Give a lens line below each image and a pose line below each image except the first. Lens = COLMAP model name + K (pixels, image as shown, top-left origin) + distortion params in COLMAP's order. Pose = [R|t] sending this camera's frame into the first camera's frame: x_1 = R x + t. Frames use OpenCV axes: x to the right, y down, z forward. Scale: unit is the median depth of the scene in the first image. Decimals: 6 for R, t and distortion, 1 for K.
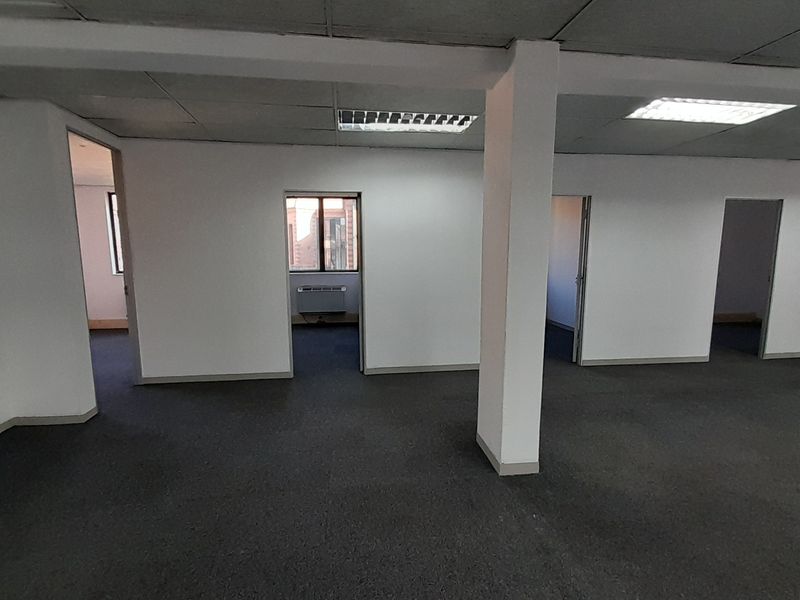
lens RADIAL K [[420.5, 0, 398.2], [0, 420.5, 304.9], [0, 0, 1]] dist [0.020549, -0.014631]
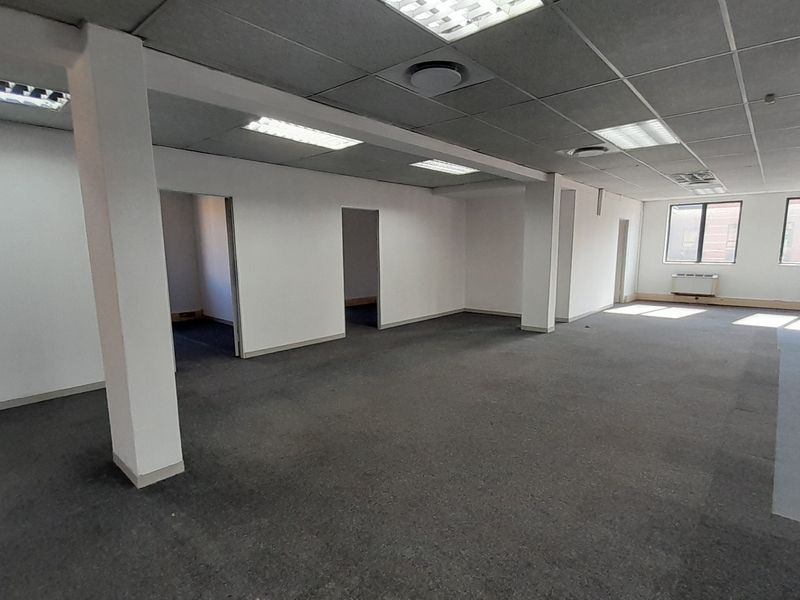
lens RADIAL K [[420.5, 0, 397.3], [0, 420.5, 303.0], [0, 0, 1]] dist [0.020549, -0.014631]
pose [[0.757081, -0.088198, 0.647341, 0.075322], [0.091464, 0.995396, 0.028650, 0.015464], [-0.646887, 0.037518, 0.761662, -0.071971]]
